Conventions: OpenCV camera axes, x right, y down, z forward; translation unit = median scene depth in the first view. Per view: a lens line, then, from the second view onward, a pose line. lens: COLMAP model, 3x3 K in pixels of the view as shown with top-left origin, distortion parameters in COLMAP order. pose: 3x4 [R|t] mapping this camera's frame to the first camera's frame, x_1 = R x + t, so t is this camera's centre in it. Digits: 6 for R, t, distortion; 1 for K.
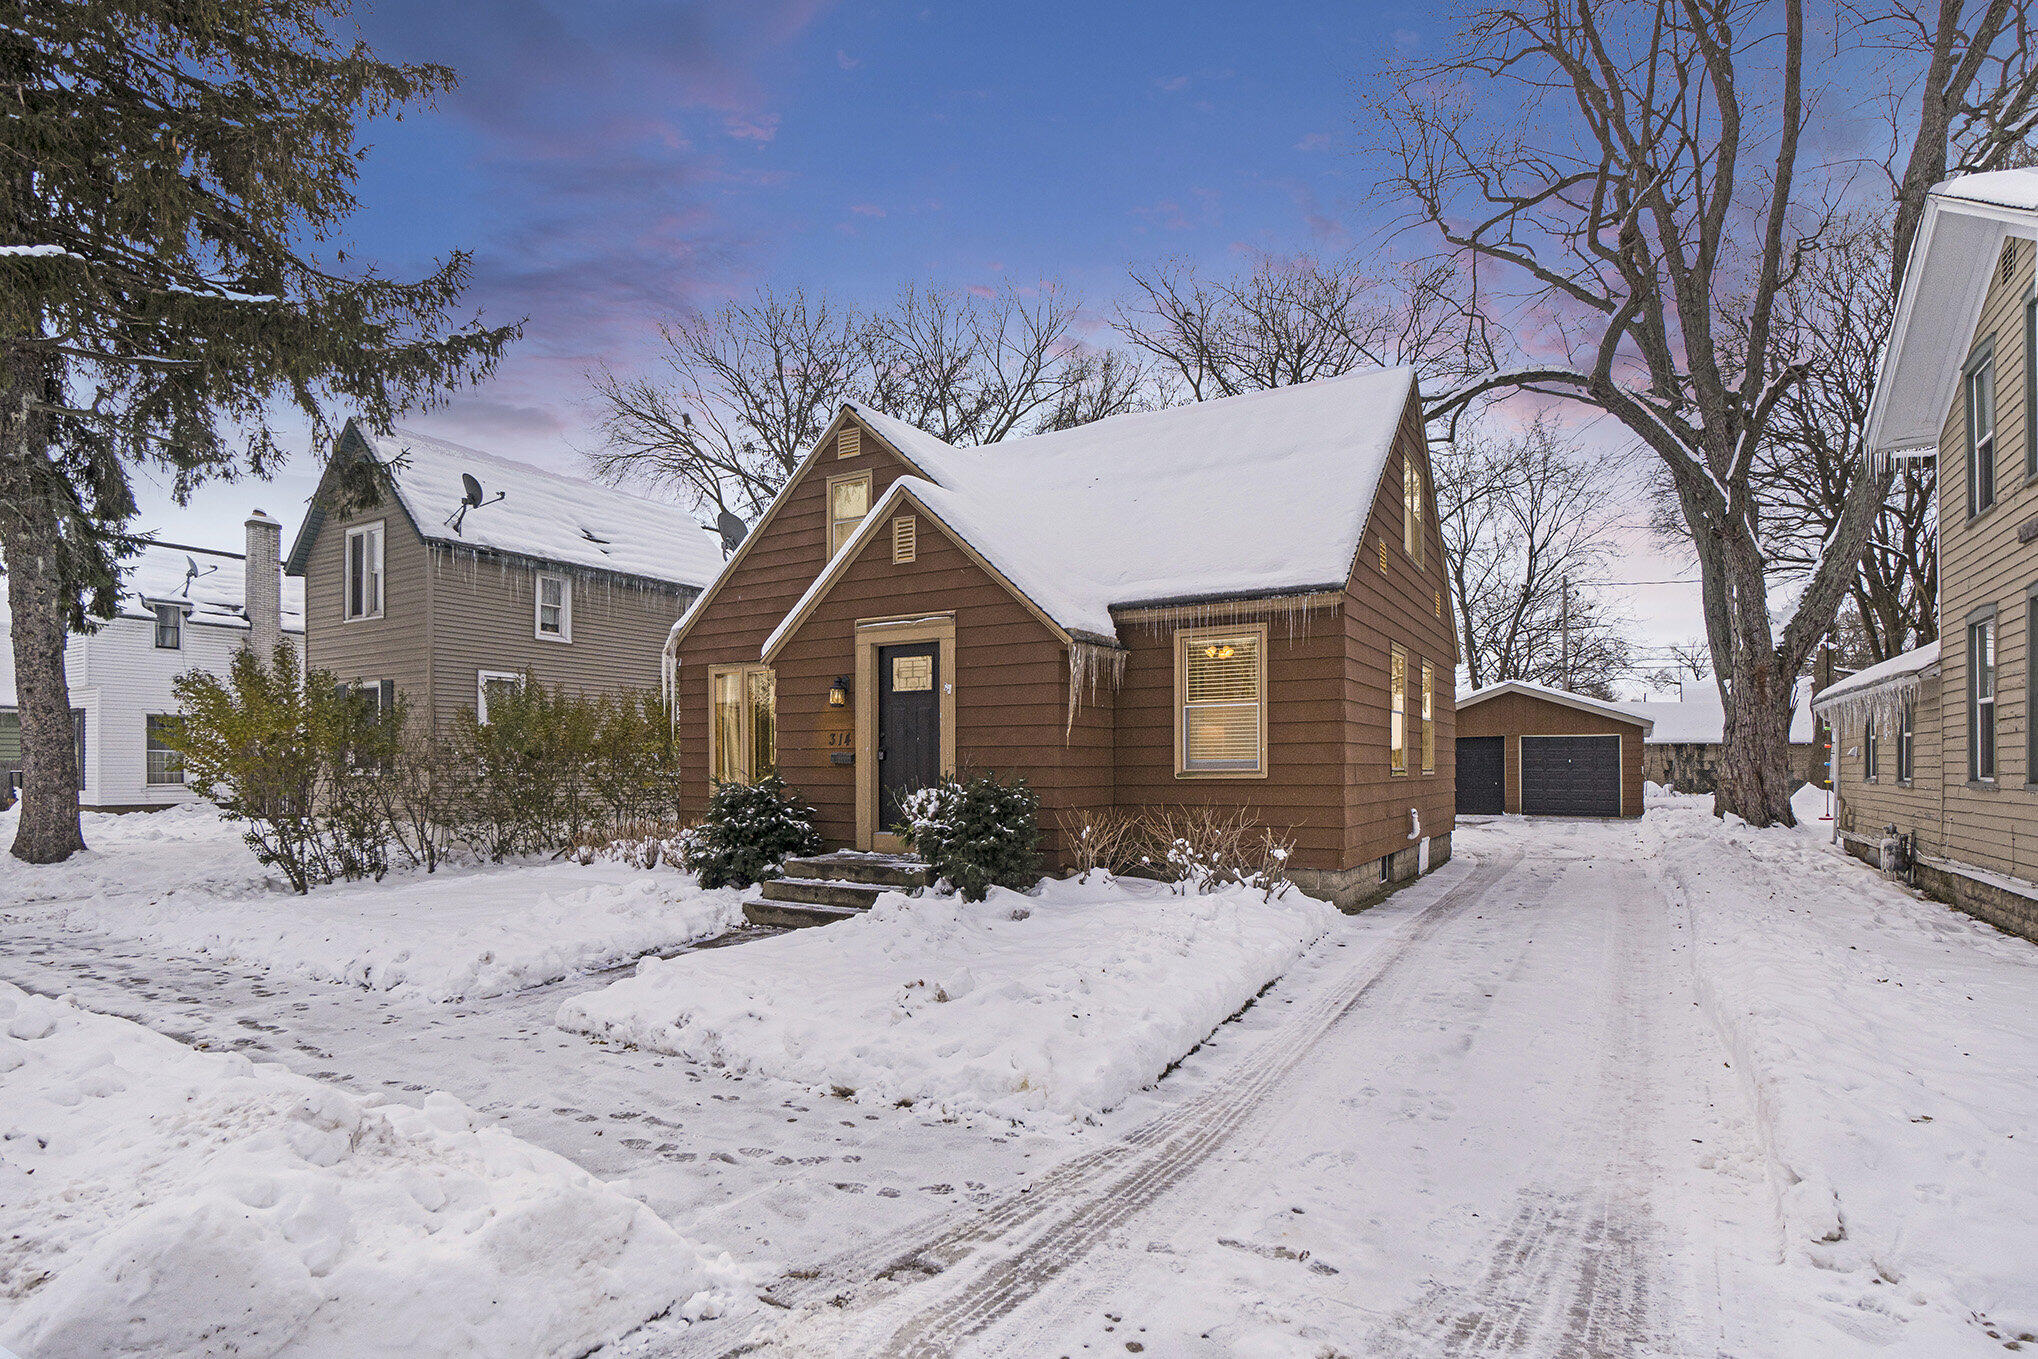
lens RADIAL K [[1019.4, 0, 1018.7], [0, 1019.4, 712.1], [0, 0, 1]] dist [-0.023323, 0.000051]
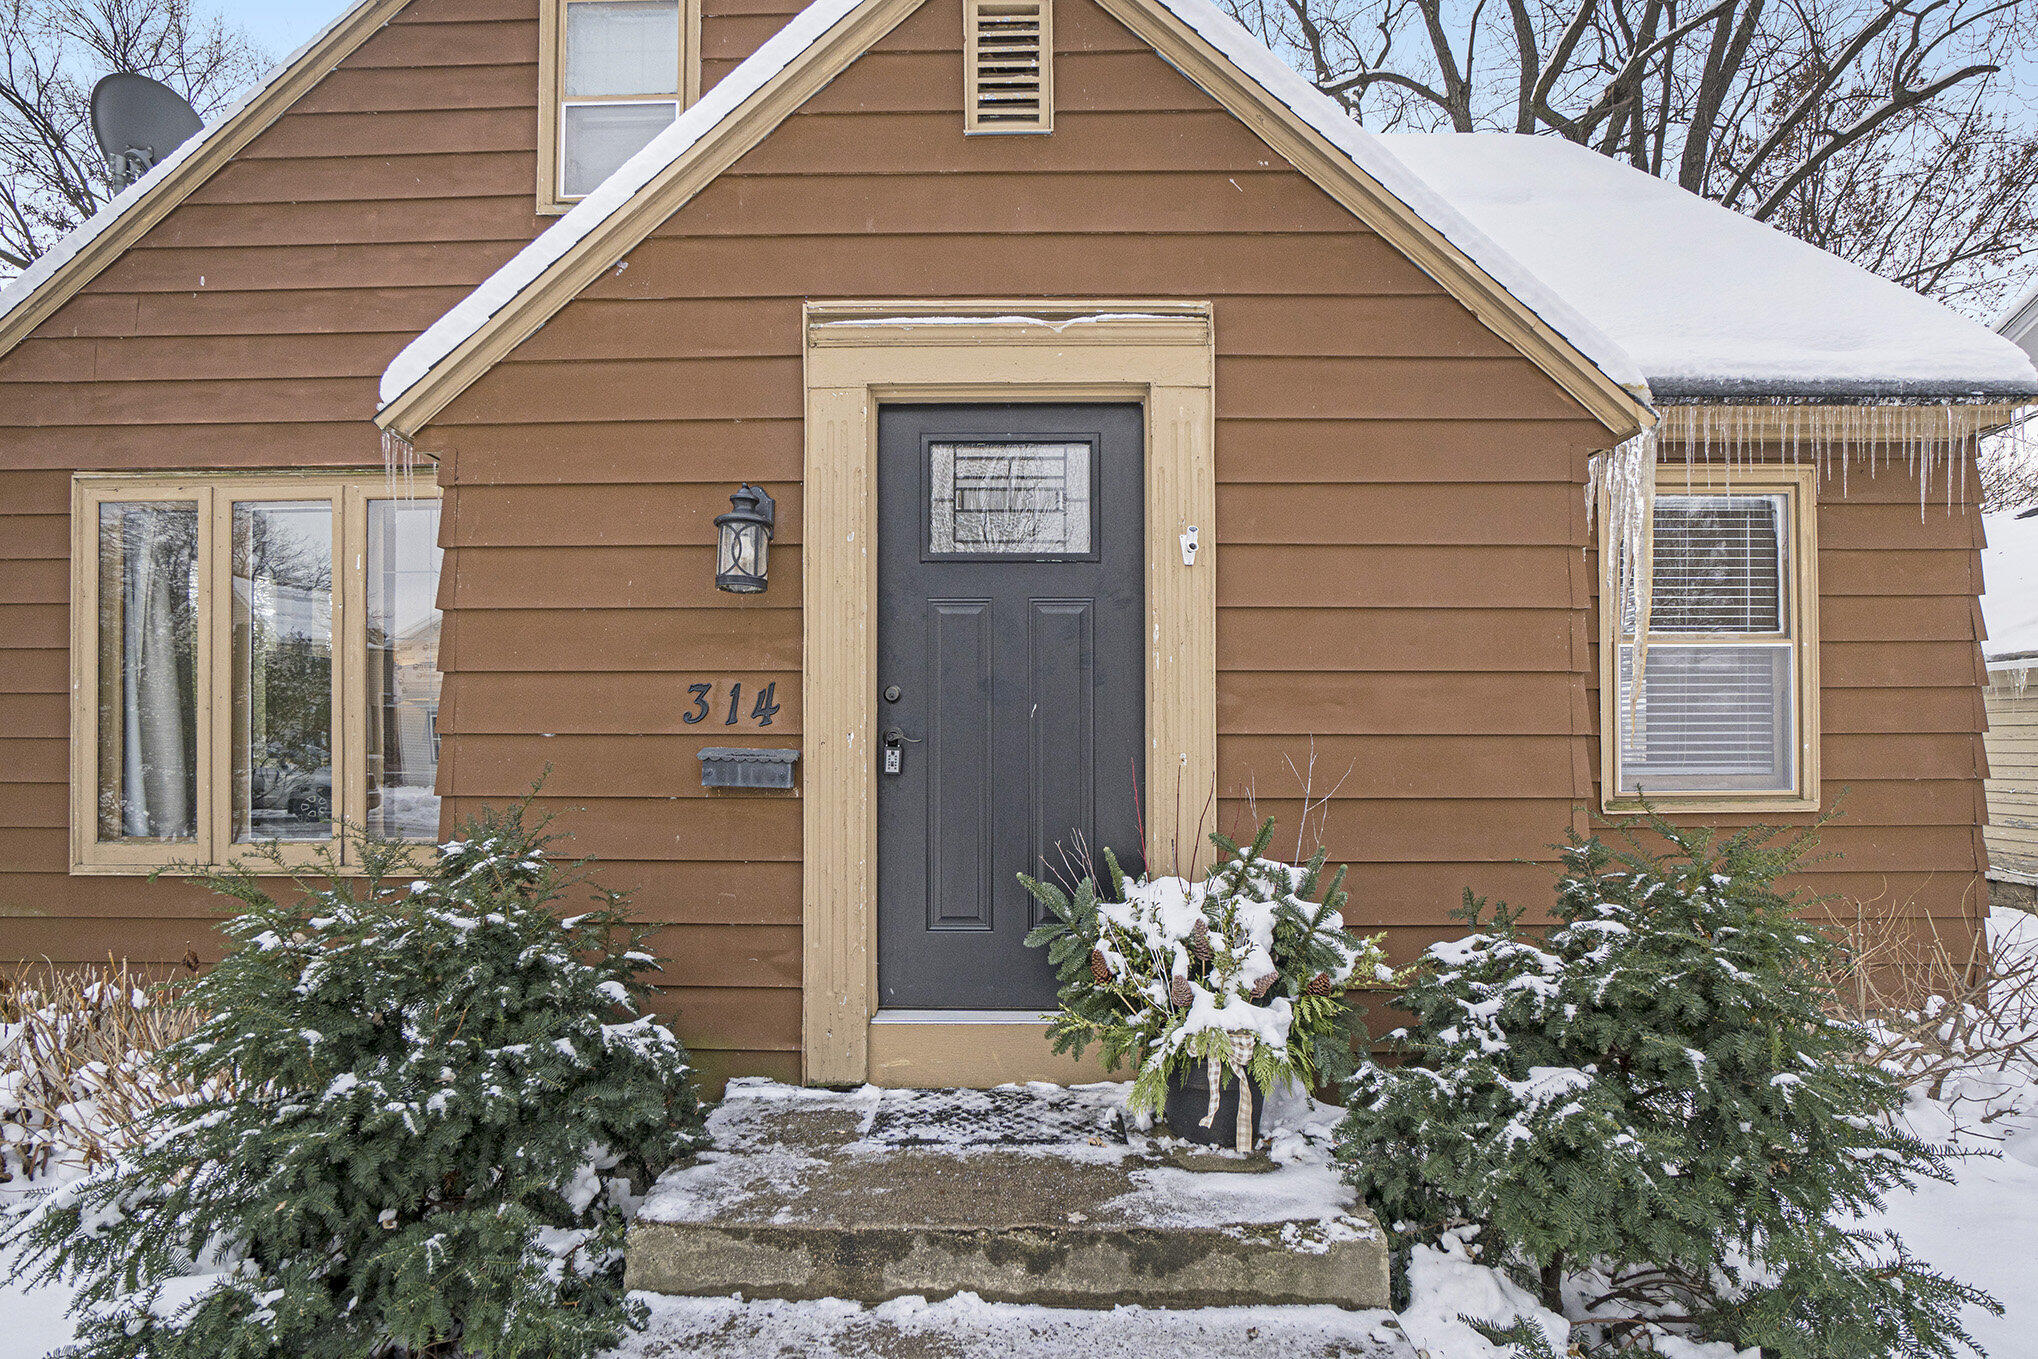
lens RADIAL K [[1019.4, 0, 1018.7], [0, 1019.4, 712.1], [0, 0, 1]] dist [-0.023323, 0.000051]
pose [[0.864569, 0.021569, 0.502051, -0.260869], [-0.026195, 0.999655, 0.002162, 0.027353], [-0.501831, -0.015020, 0.864835, 0.735276]]
